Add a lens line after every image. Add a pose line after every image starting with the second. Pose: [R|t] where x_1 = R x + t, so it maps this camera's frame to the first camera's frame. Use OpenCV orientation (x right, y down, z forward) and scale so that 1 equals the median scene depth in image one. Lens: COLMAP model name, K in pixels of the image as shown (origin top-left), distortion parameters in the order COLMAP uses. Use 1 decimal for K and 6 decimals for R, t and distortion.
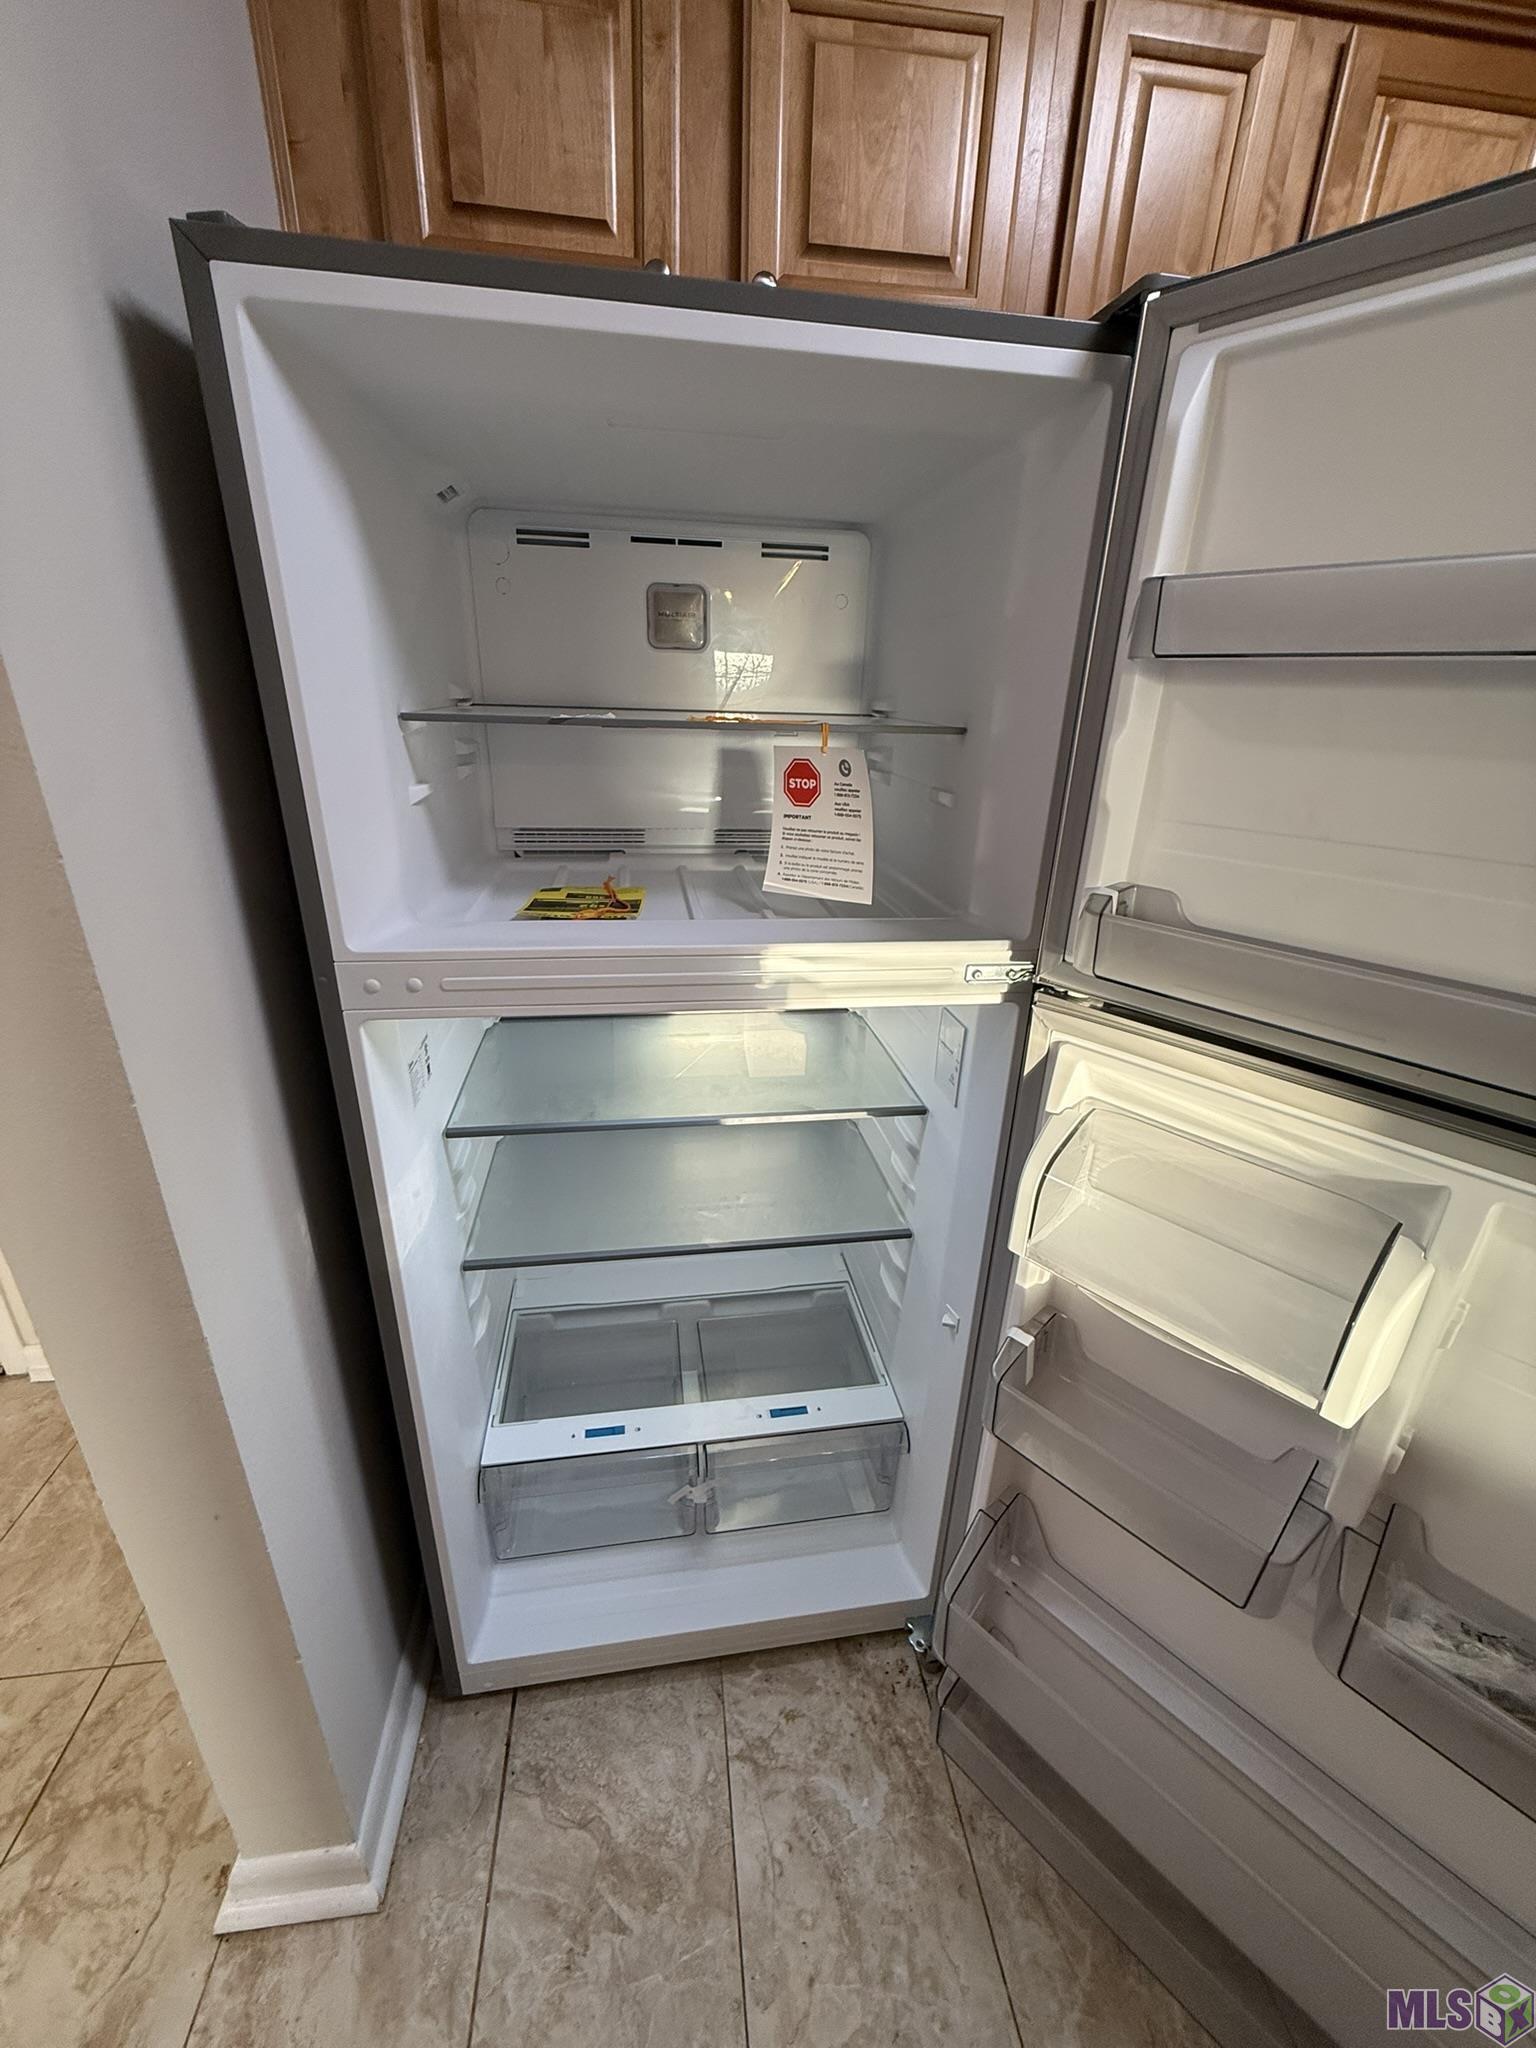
lens RADIAL K [[815.3, 0, 765.4], [0, 815.3, 1019.4], [0, 0, 1]] dist [-0.001737, 0.000472]
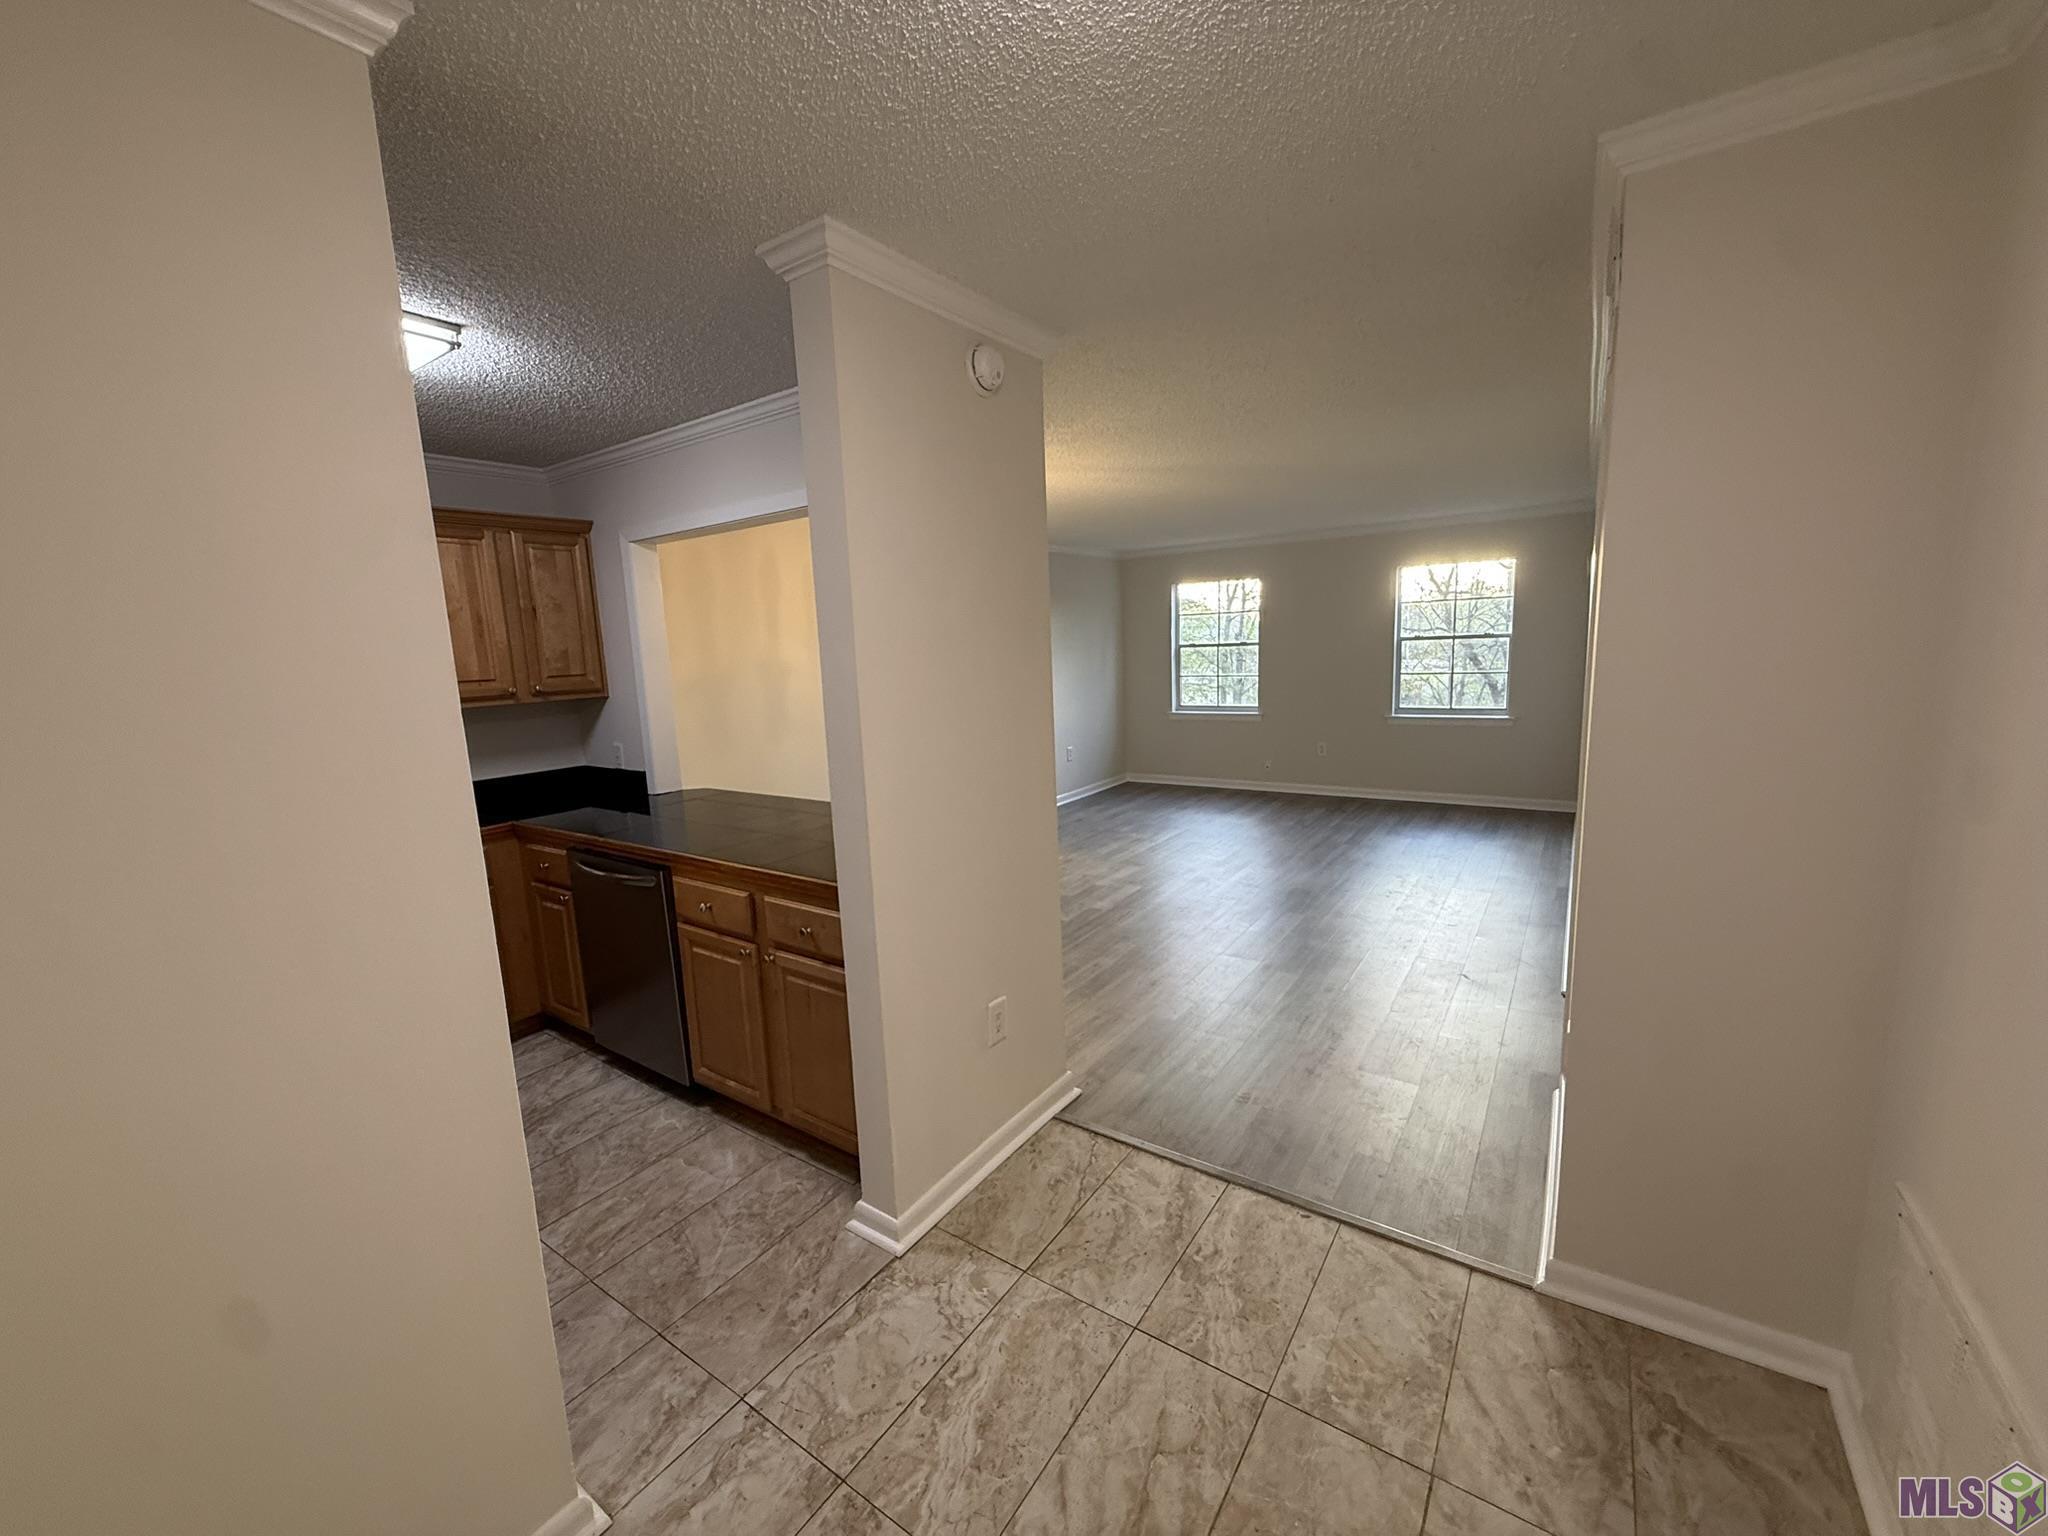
lens RADIAL K [[815.3, 0, 1018.3], [0, 815.3, 777.8], [0, 0, 1]] dist [-0.001737, 0.000472]
pose [[-0.742270, -0.107301, 0.661454, -2.068415], [0.271570, 0.854233, 0.443324, -0.522751], [-0.612605, 0.508697, -0.604932, 0.738249]]
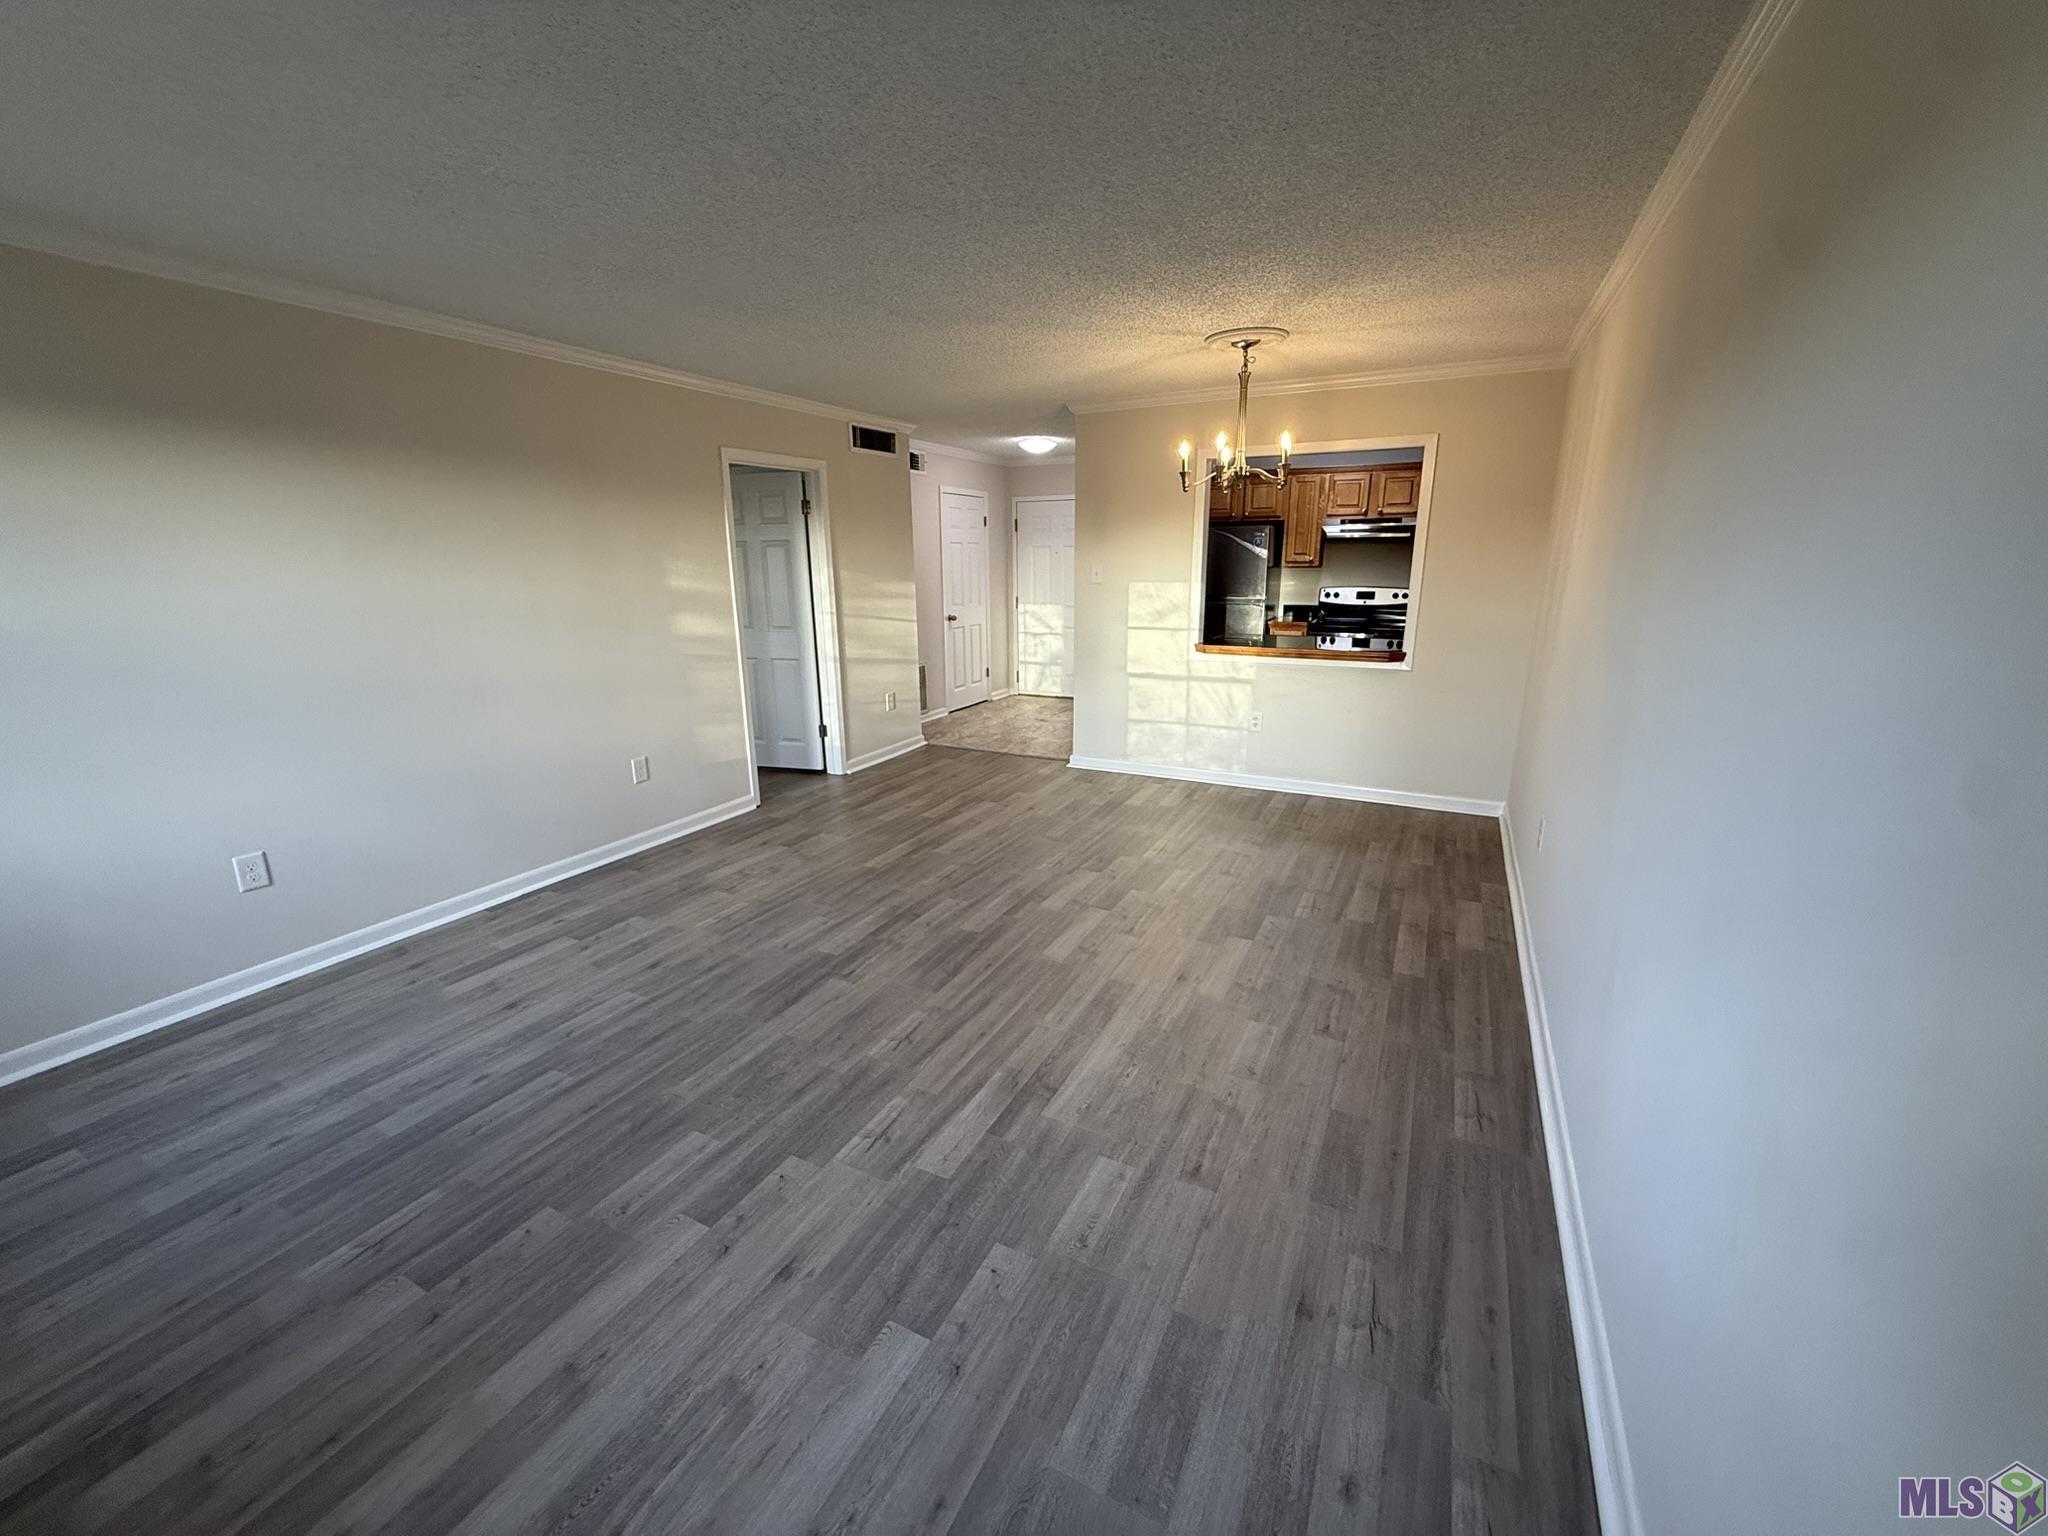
lens RADIAL K [[815.3, 0, 1025.0], [0, 815.3, 774.2], [0, 0, 1]] dist [-0.001737, 0.000472]
pose [[0.823398, 0.111087, -0.556484, 2.691194], [-0.182115, 0.980509, -0.073734, 2.336259], [0.537447, 0.162056, 0.827580, -5.791473]]
